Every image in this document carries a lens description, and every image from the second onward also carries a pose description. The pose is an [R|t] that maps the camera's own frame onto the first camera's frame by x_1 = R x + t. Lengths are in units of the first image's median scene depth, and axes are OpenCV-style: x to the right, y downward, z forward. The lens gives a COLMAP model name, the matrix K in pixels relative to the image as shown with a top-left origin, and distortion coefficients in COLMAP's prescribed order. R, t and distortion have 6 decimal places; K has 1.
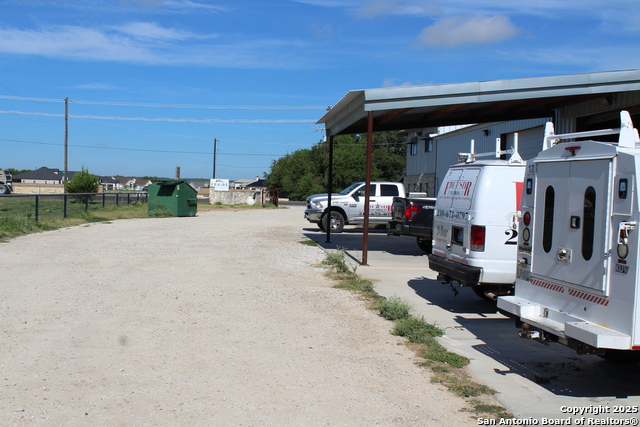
lens RADIAL K [[743.2, 0, 320.0], [0, 743.2, 213.5], [0, 0, 1]] dist [-0.080185, 0.040716]
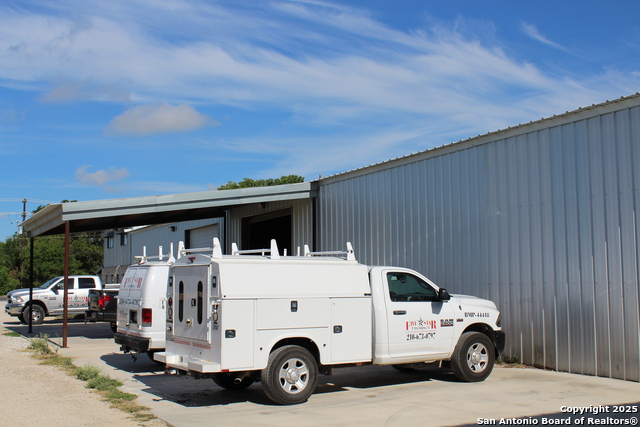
lens RADIAL K [[743.2, 0, 320.0], [0, 743.2, 213.5], [0, 0, 1]] dist [-0.080185, 0.040716]
pose [[0.922430, -0.008990, 0.386059, -0.022949], [0.054032, 0.992899, -0.105980, 0.002920], [-0.382364, 0.118619, 0.916366, -0.390150]]
